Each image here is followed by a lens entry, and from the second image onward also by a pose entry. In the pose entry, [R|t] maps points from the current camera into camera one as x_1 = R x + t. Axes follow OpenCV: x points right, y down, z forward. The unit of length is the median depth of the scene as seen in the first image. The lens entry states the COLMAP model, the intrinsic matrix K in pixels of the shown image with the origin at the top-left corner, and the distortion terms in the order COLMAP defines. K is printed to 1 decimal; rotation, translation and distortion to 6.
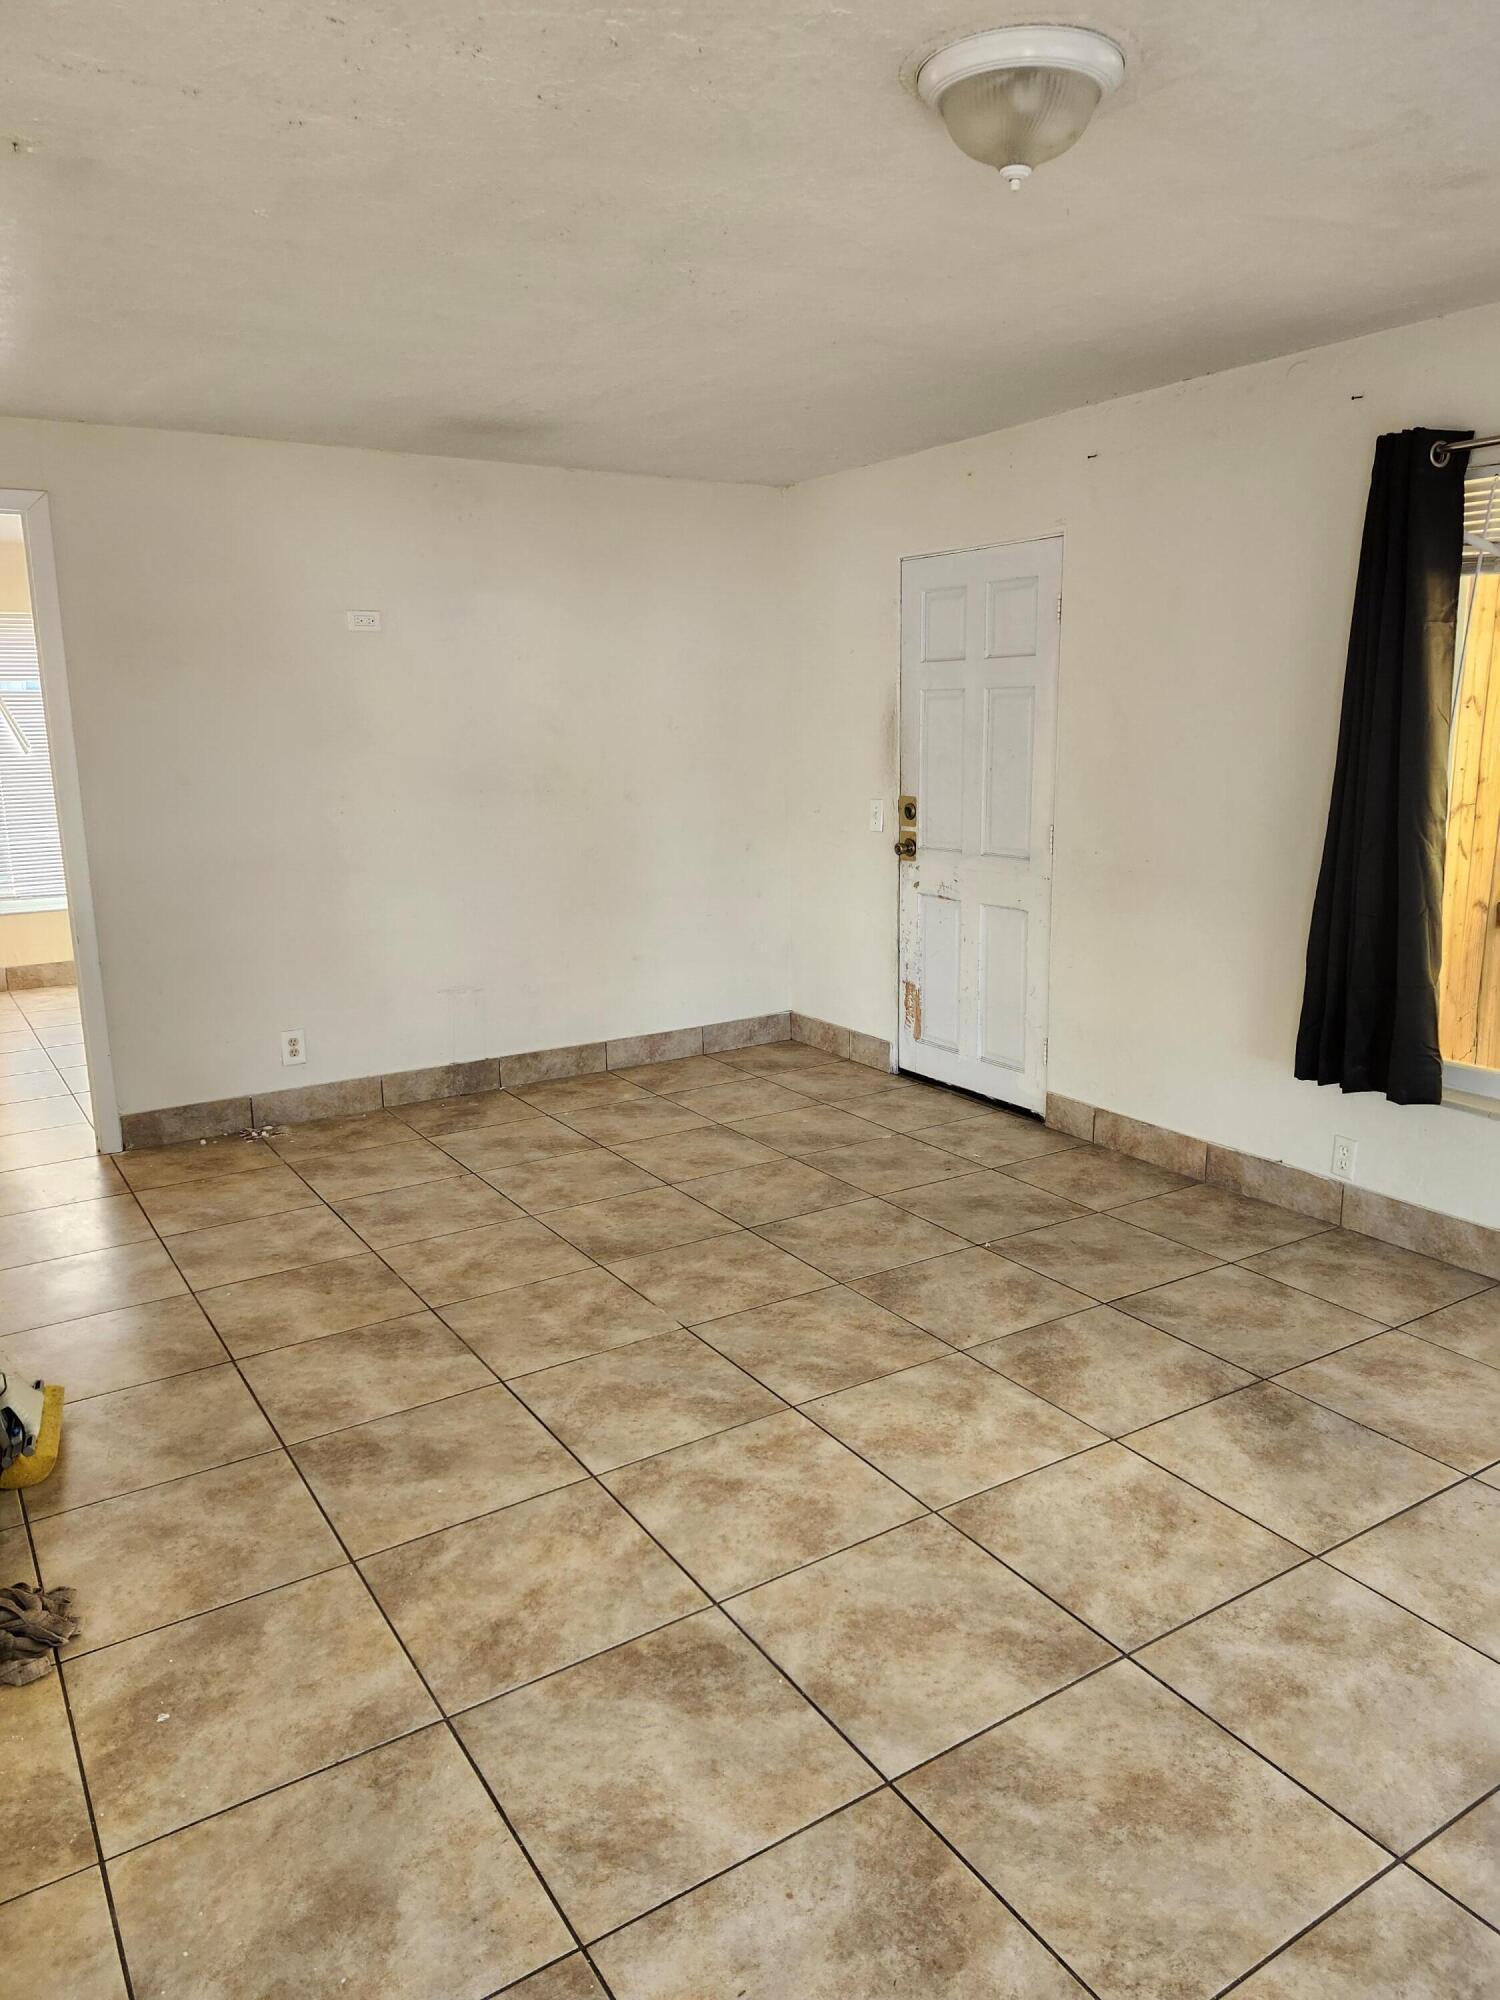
lens RADIAL K [[1374.9, 0, 759.5], [0, 1374.9, 989.3], [0, 0, 1]] dist [0.109174, -0.134937]
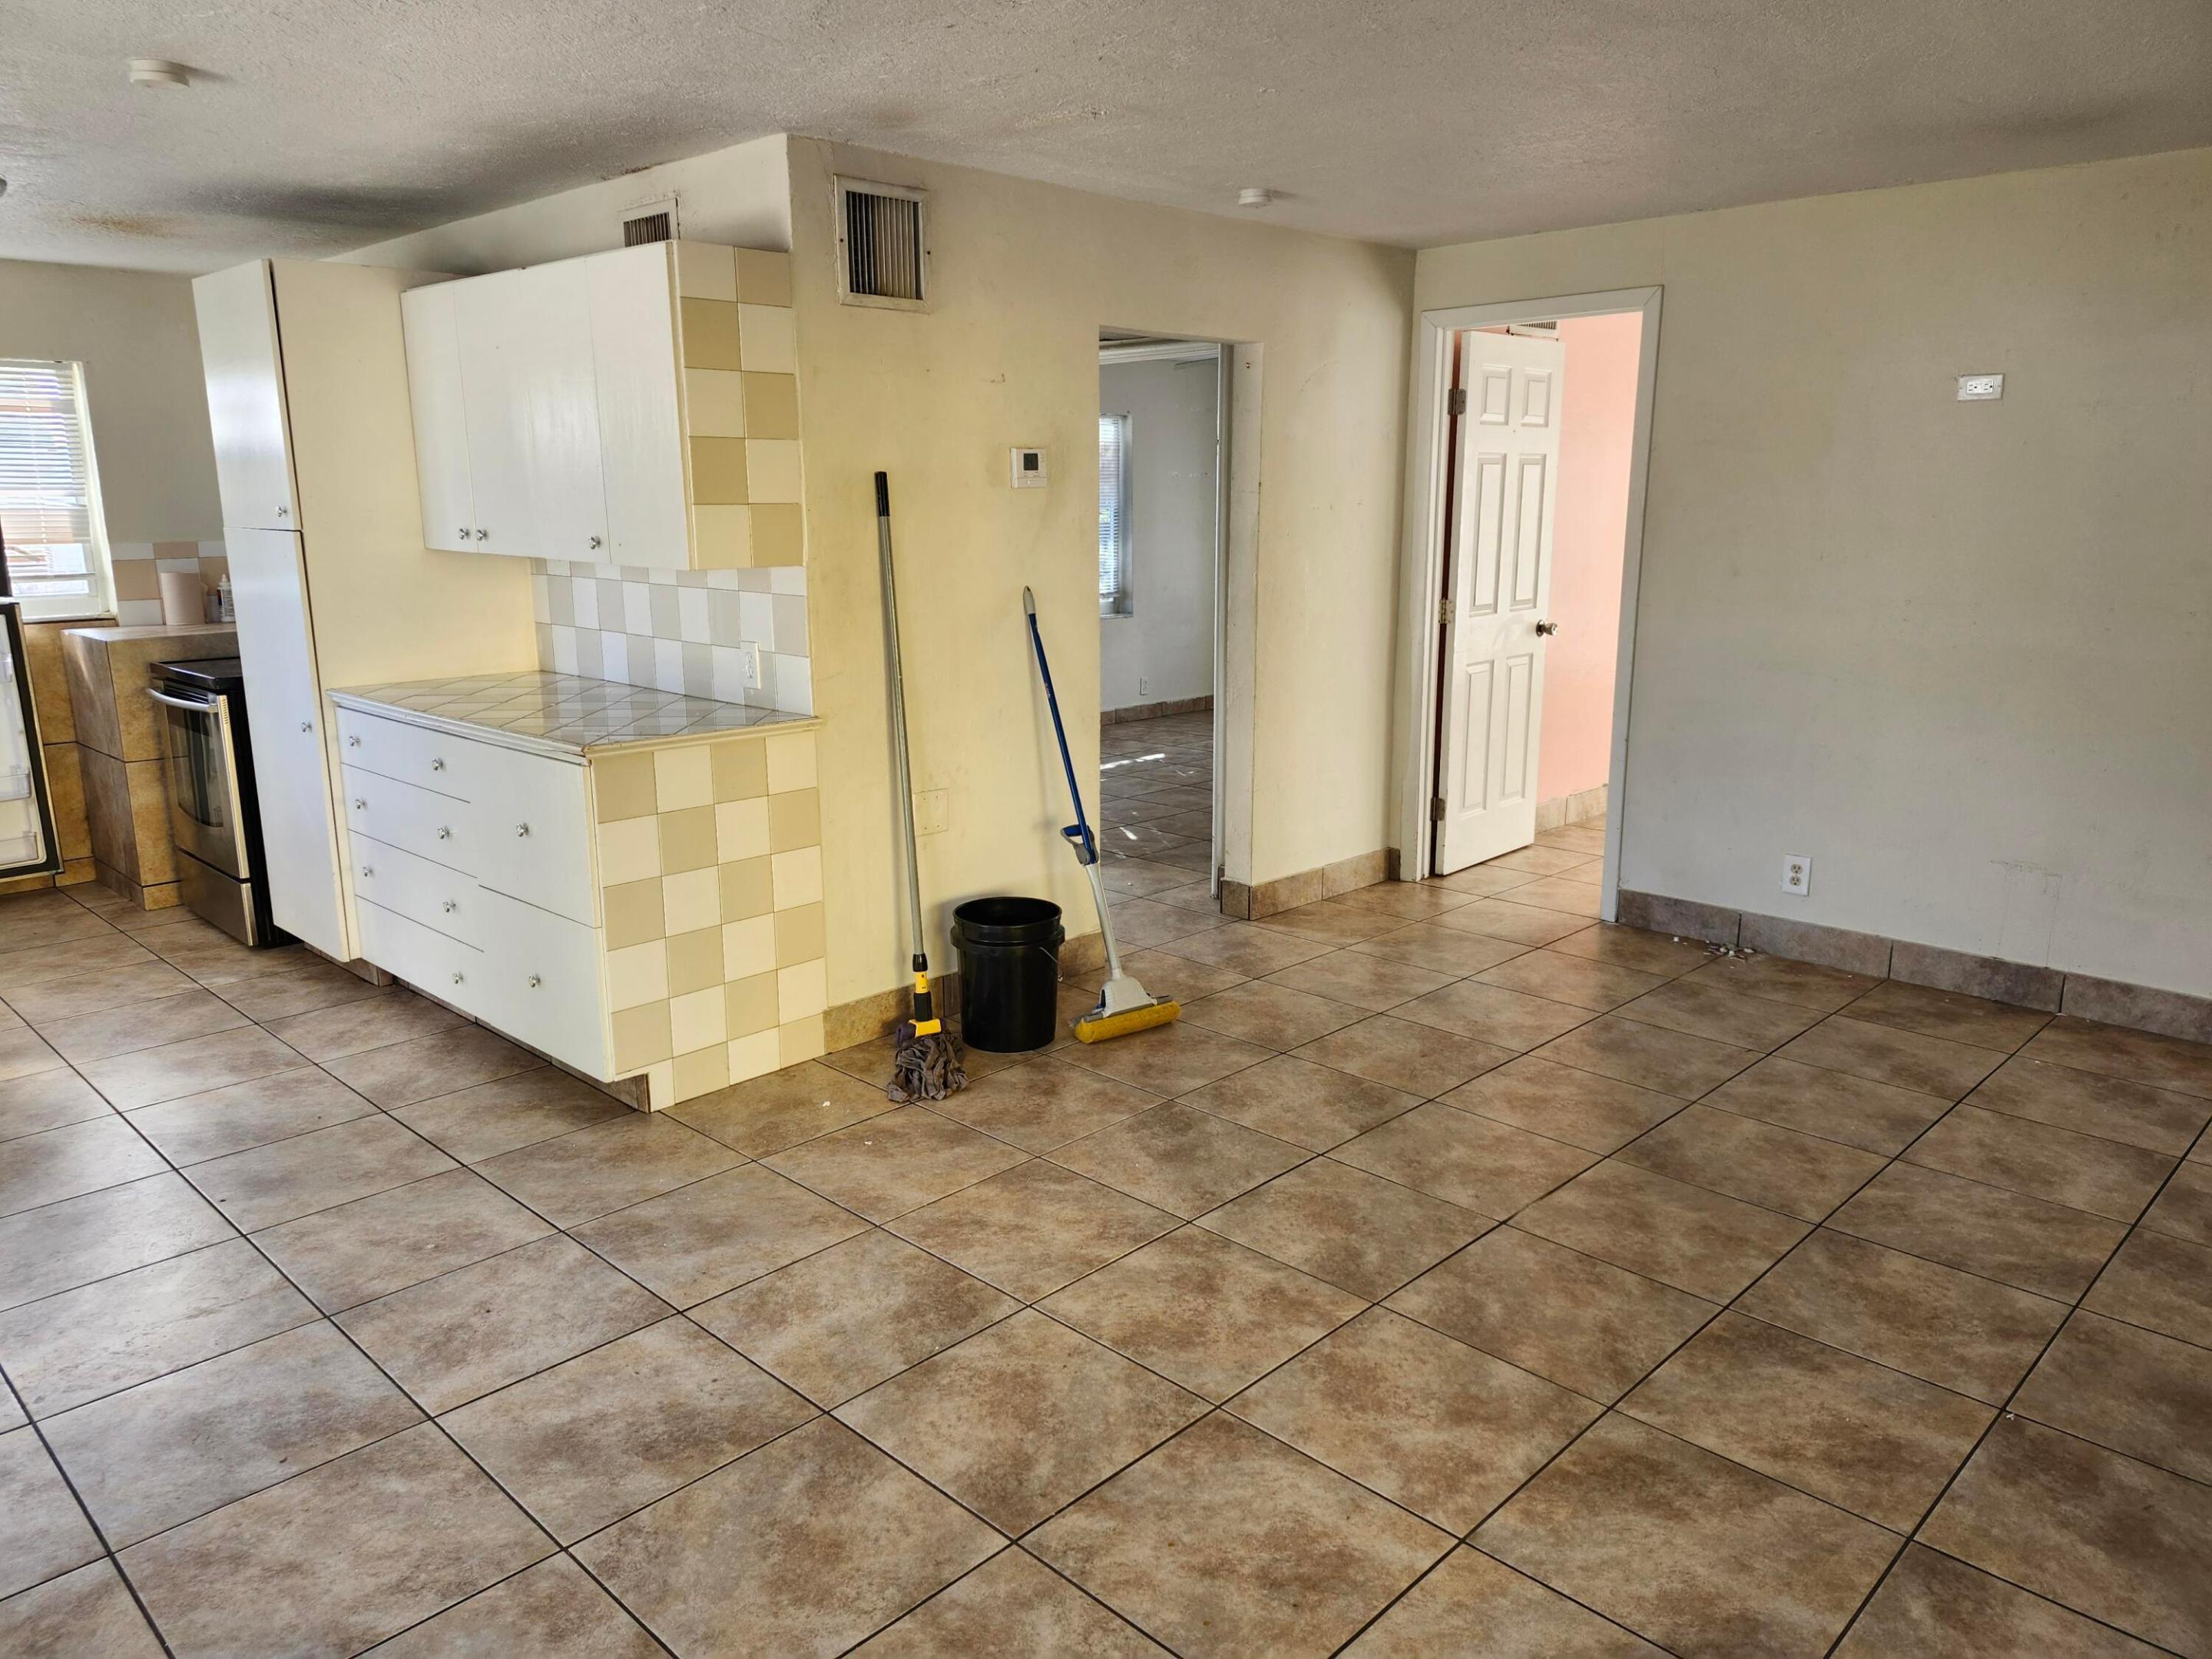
lens RADIAL K [[1520.6, 0, 1093.9], [0, 1520.6, 809.3], [0, 0, 1]] dist [0.109174, -0.134937]
pose [[0.222048, 0.214629, -0.951120, 0.768239], [-0.195420, 0.965475, 0.172246, -0.125606], [0.955252, 0.147621, 0.256325, 0.473498]]
